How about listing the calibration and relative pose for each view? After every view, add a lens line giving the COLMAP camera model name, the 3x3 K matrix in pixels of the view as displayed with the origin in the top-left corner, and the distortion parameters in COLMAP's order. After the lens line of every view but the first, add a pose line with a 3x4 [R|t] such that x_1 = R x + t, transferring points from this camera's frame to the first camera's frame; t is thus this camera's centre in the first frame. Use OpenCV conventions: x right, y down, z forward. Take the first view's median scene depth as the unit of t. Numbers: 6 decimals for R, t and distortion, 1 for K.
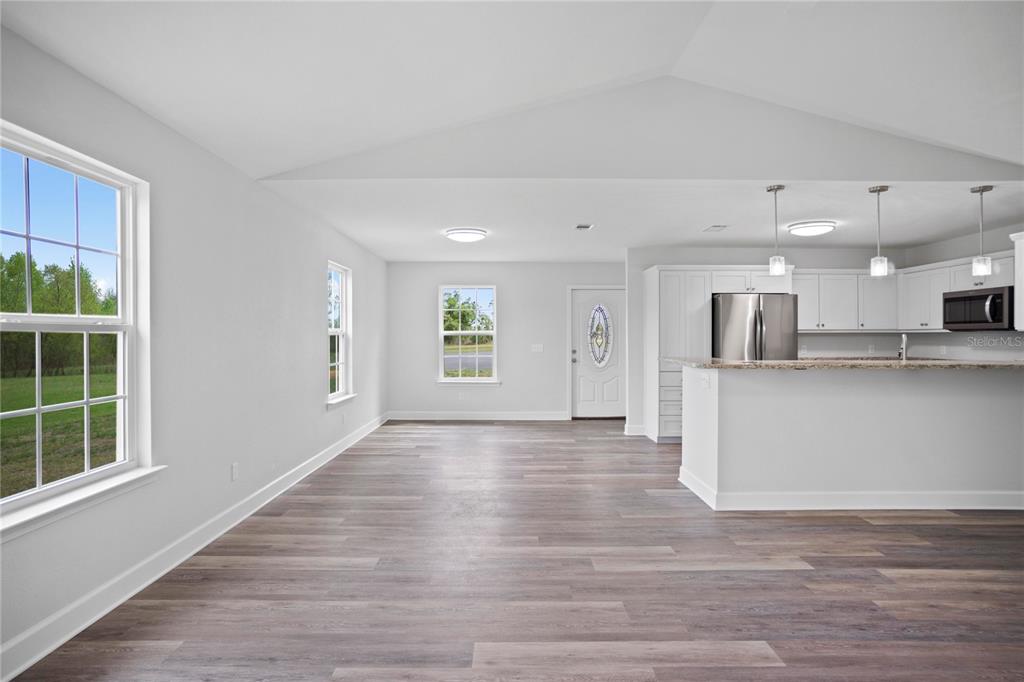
lens RADIAL K [[551.3, 0, 508.8], [0, 551.3, 334.1], [0, 0, 1]] dist [-0.053987, 0.036007]
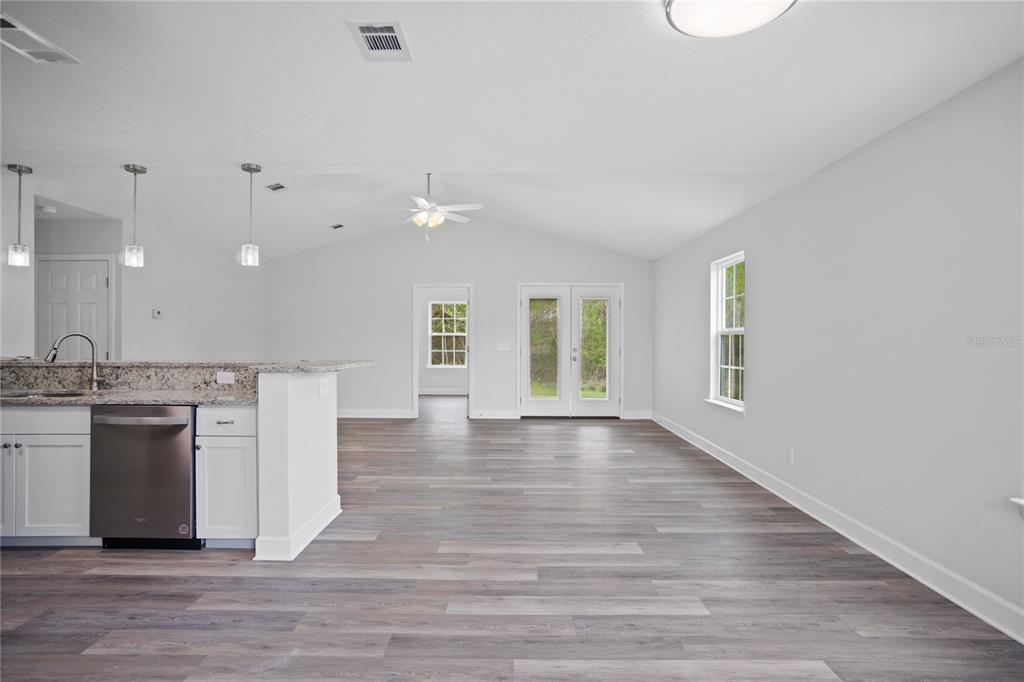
lens RADIAL K [[551.3, 0, 506.1], [0, 551.3, 340.2], [0, 0, 1]] dist [-0.053987, 0.036007]
pose [[-0.999919, -0.000982, 0.012691, 0.063701], [-0.001030, 0.999992, -0.003830, 0.015726], [-0.012688, -0.003842, -0.999912, 1.861912]]
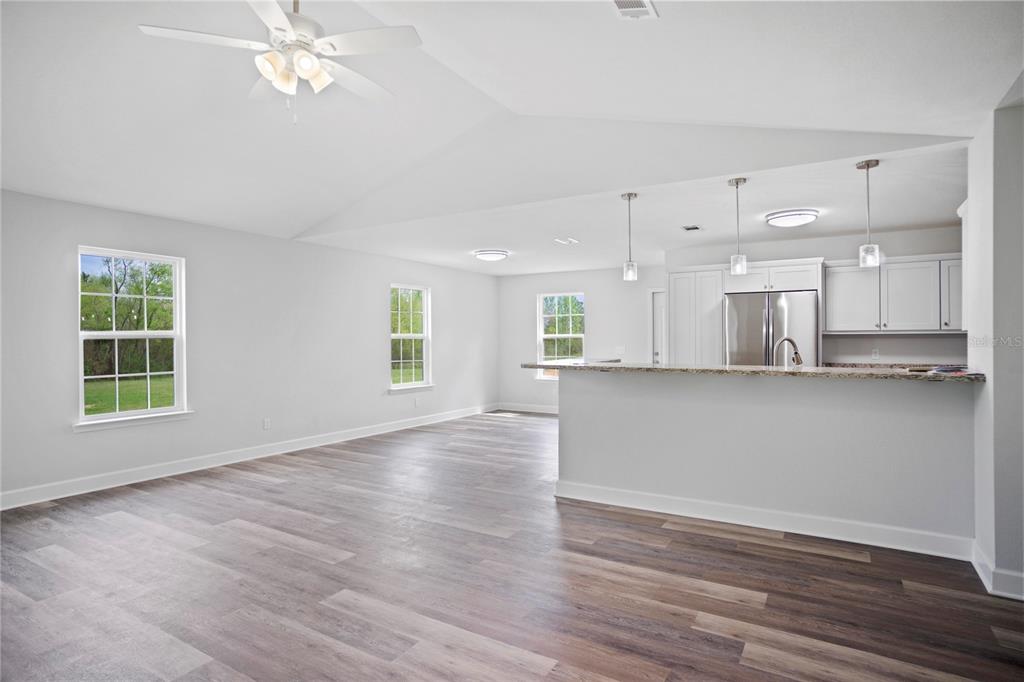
lens RADIAL K [[551.3, 0, 509.8], [0, 551.3, 342.1], [0, 0, 1]] dist [-0.053987, 0.036007]
pose [[0.854598, 0.001659, -0.519287, 0.827790], [0.004564, 0.999932, 0.010705, -0.003646], [0.519270, -0.011519, 0.854533, -0.007930]]
